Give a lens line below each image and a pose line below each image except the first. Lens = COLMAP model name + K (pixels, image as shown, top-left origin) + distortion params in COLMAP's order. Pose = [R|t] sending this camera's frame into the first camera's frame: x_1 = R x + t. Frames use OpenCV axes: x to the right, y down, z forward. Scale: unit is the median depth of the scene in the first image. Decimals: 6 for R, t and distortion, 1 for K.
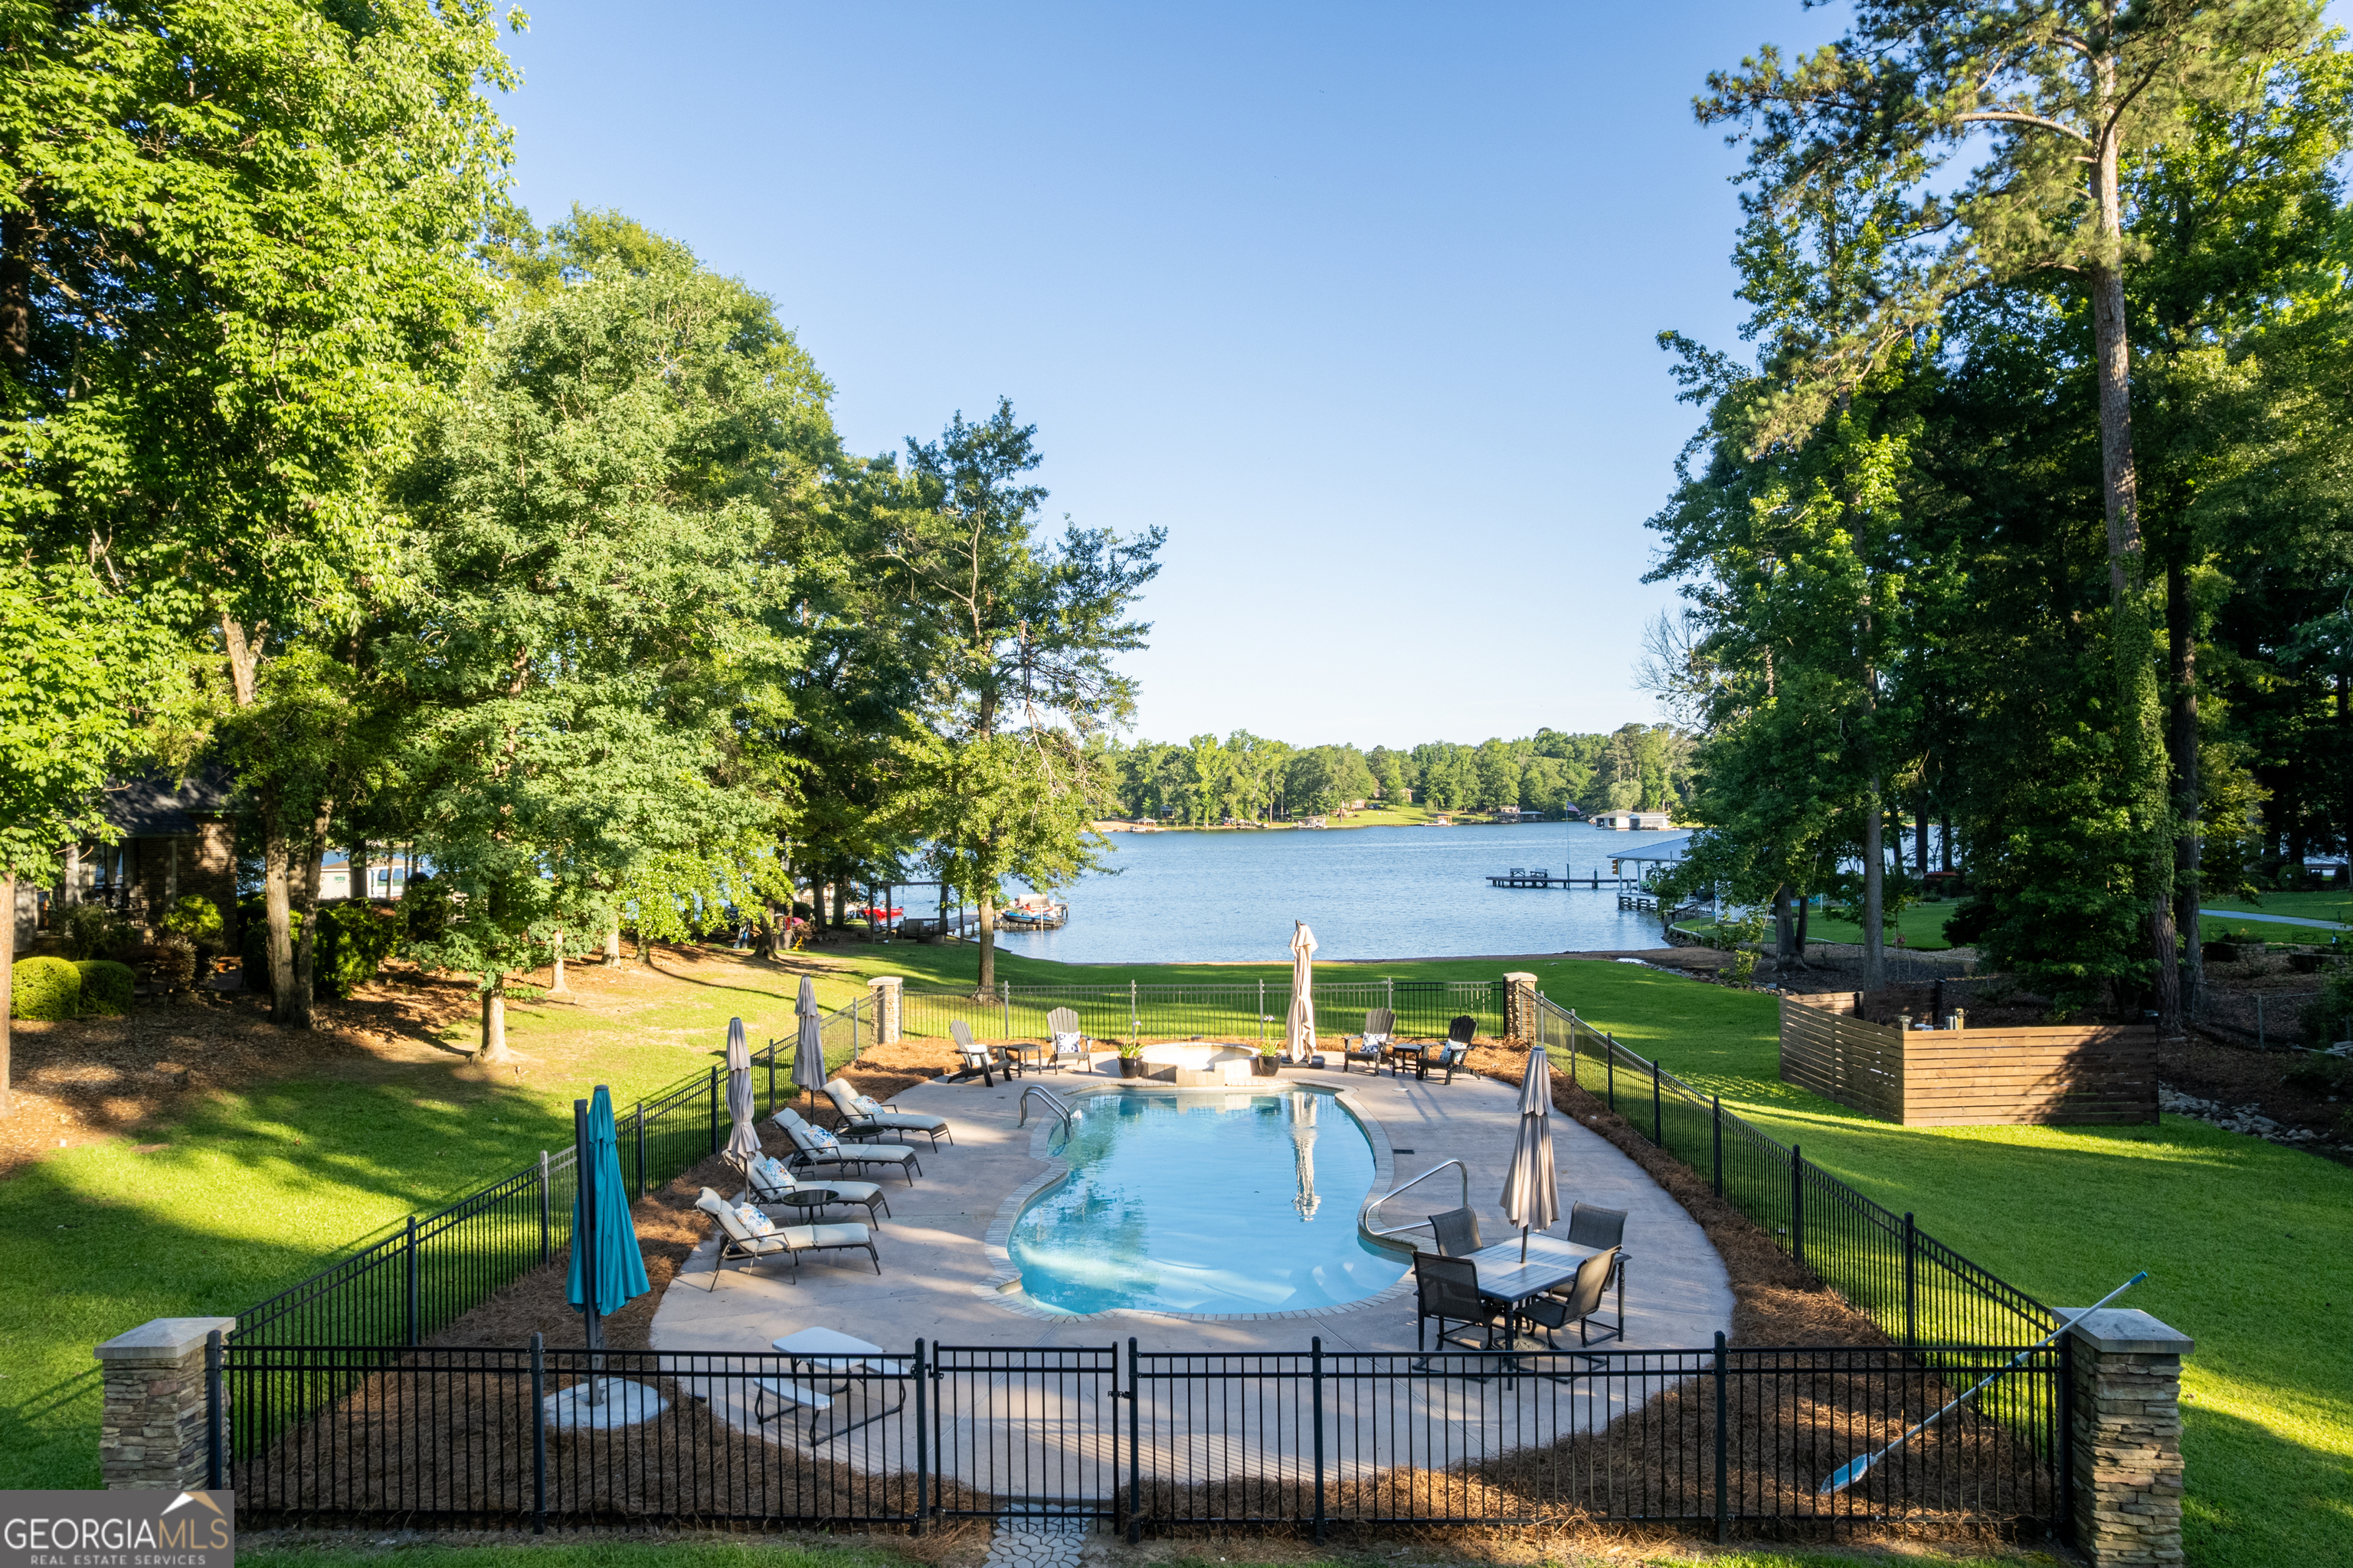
lens RADIAL K [[1583.0, 0, 1176.5], [0, 1583.0, 784.0], [0, 0, 1]] dist [-0.099553, 0.109670]
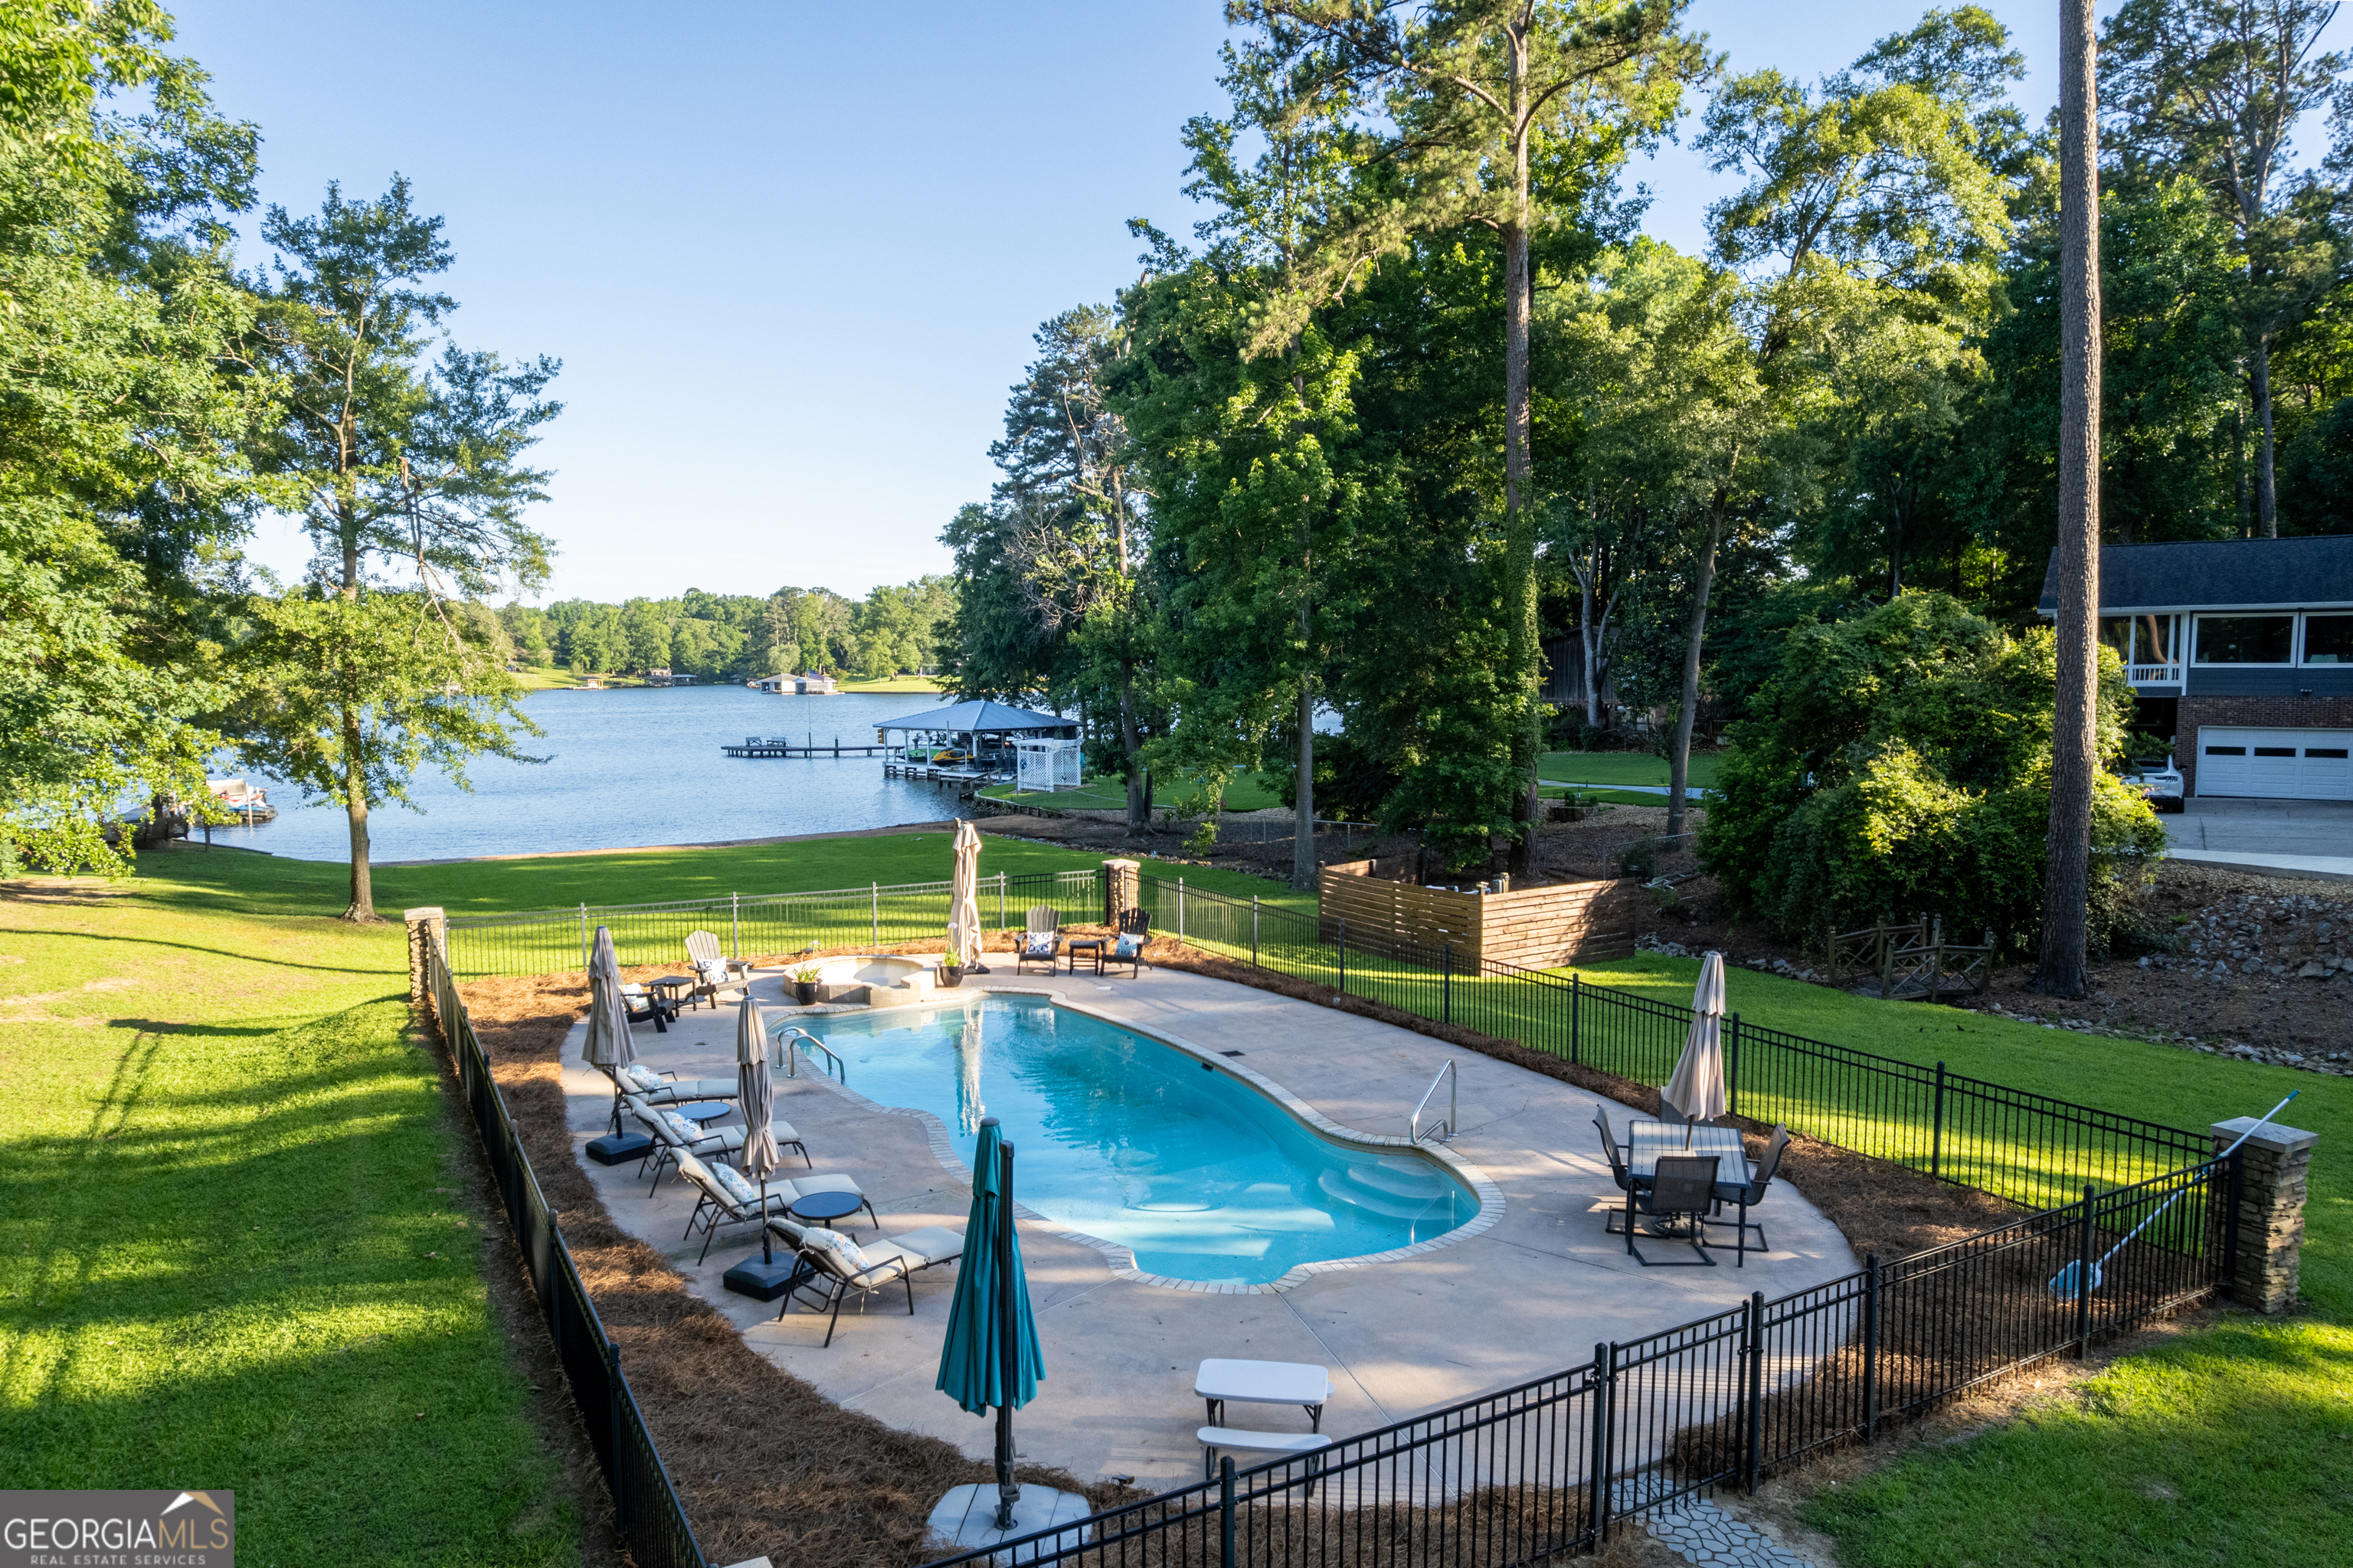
lens RADIAL K [[1564.1, 0, 1231.5], [0, 1564.1, 785.8], [0, 0, 1]] dist [-0.037418, 0.002826]
pose [[0.840661, -0.031260, 0.540658, -0.182489], [-0.016972, 0.996322, 0.083995, -0.008828], [-0.541295, -0.079788, 0.837038, 0.087132]]
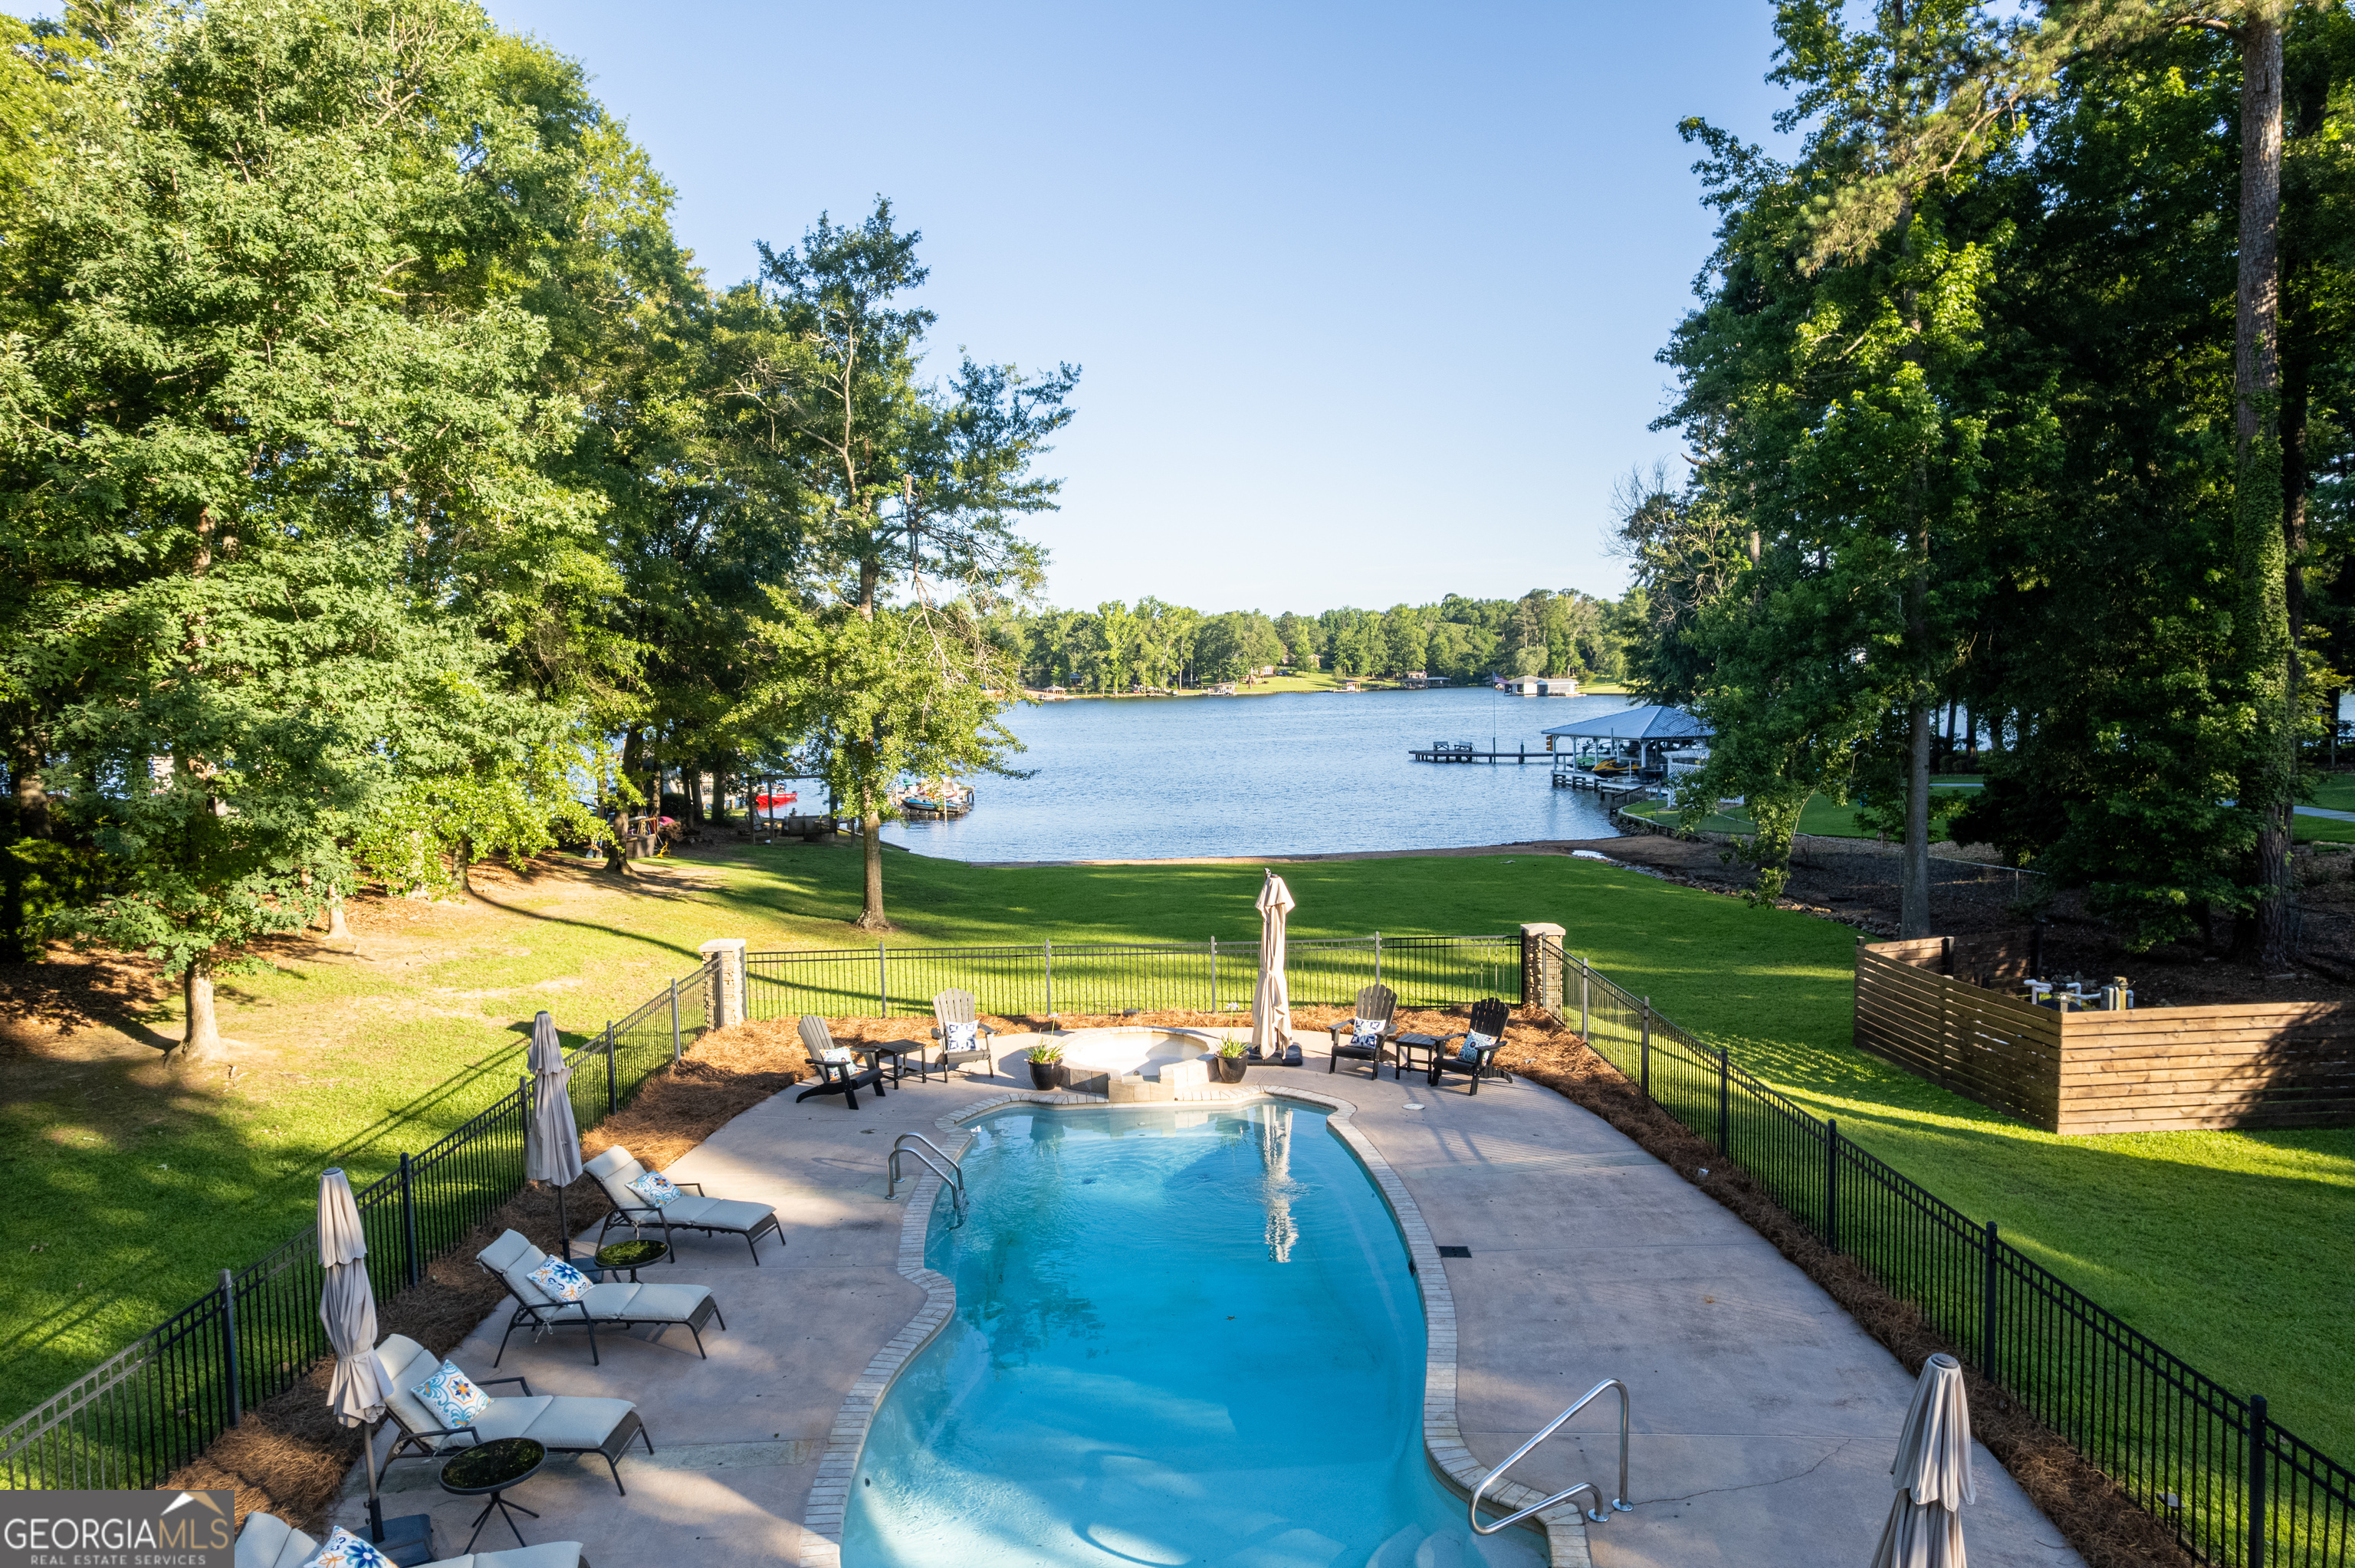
lens RADIAL K [[1561.8, 0, 1167.9], [0, 1561.8, 791.2], [0, 0, 1]] dist [-0.085402, 0.087564]
pose [[0.998578, -0.009073, 0.052526, -0.005657], [0.004287, 0.995885, 0.090522, -0.011498], [-0.053131, -0.090168, 0.994508, 0.170799]]
